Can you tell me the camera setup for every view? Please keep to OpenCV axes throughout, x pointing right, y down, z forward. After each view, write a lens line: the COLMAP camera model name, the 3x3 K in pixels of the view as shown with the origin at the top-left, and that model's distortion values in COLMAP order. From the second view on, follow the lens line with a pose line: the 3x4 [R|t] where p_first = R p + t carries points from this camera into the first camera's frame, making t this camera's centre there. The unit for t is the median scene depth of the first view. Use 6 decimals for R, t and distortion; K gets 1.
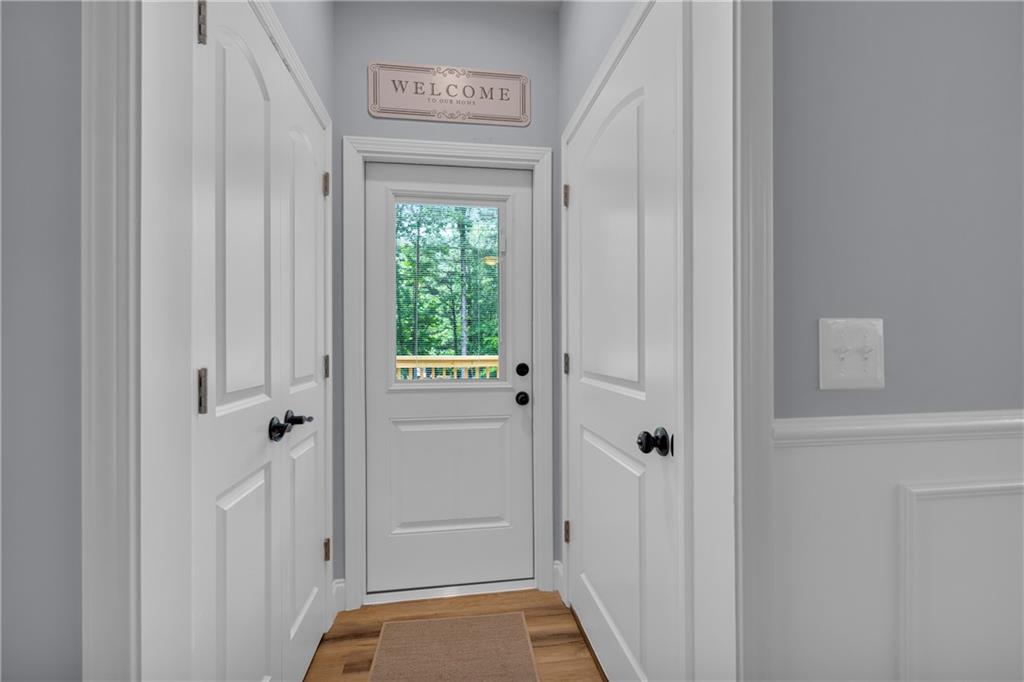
lens RADIAL K [[422.1, 0, 512.0], [0, 422.1, 341.0], [0, 0, 1]] dist [0.006106, 0.000099]
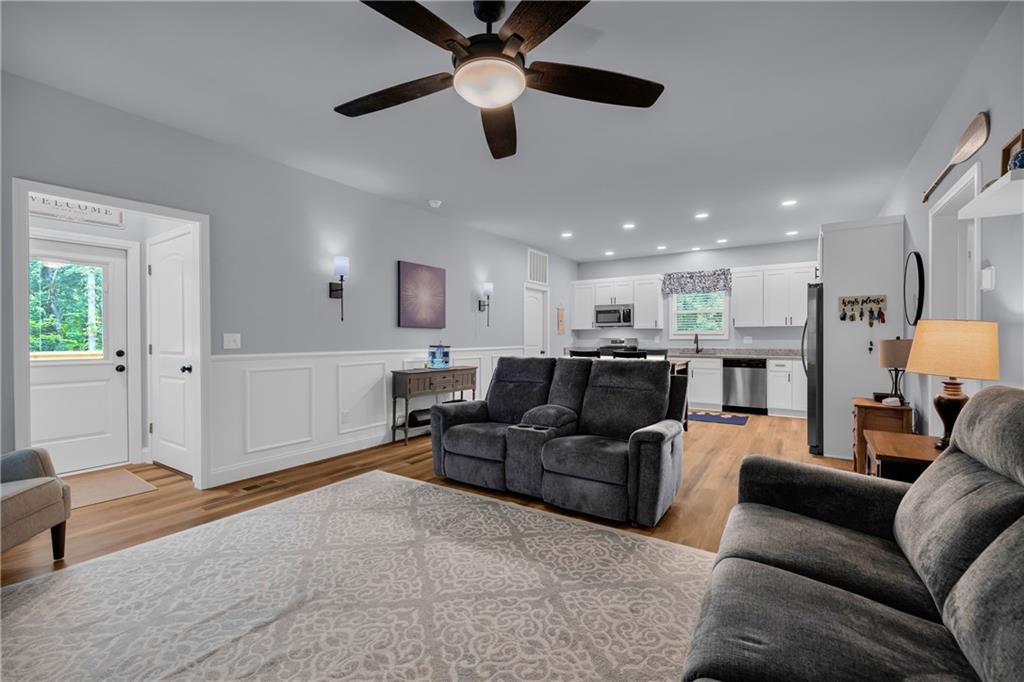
lens RADIAL K [[436.7, 0, 512.0], [0, 436.7, 341.0], [0, 0, 1]] dist [-0.000552, -0.000095]
pose [[0.666498, -0.004256, 0.745494, -0.288164], [-0.000017, 0.999984, 0.005724, -0.001341], [-0.745507, -0.003828, 0.666487, -1.779876]]
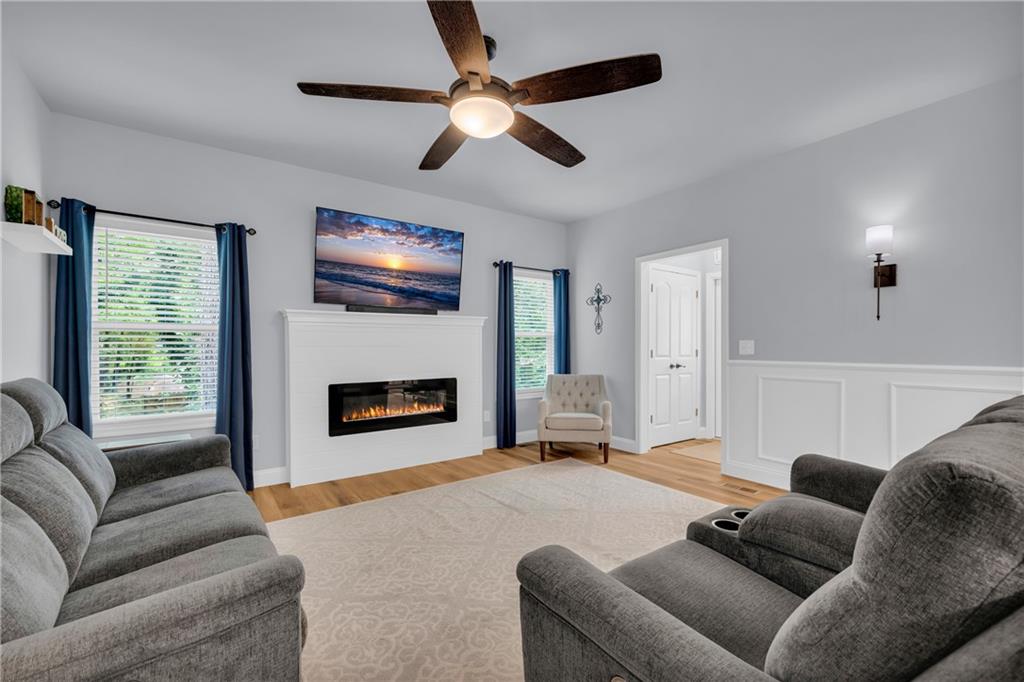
lens RADIAL K [[436.7, 0, 512.0], [0, 436.7, 341.0], [0, 0, 1]] dist [-0.000552, -0.000095]
pose [[0.451865, -0.009538, -0.892036, 1.631823], [0.001255, 0.999949, -0.010057, -0.000533], [0.892086, 0.003425, 0.451853, -1.491509]]
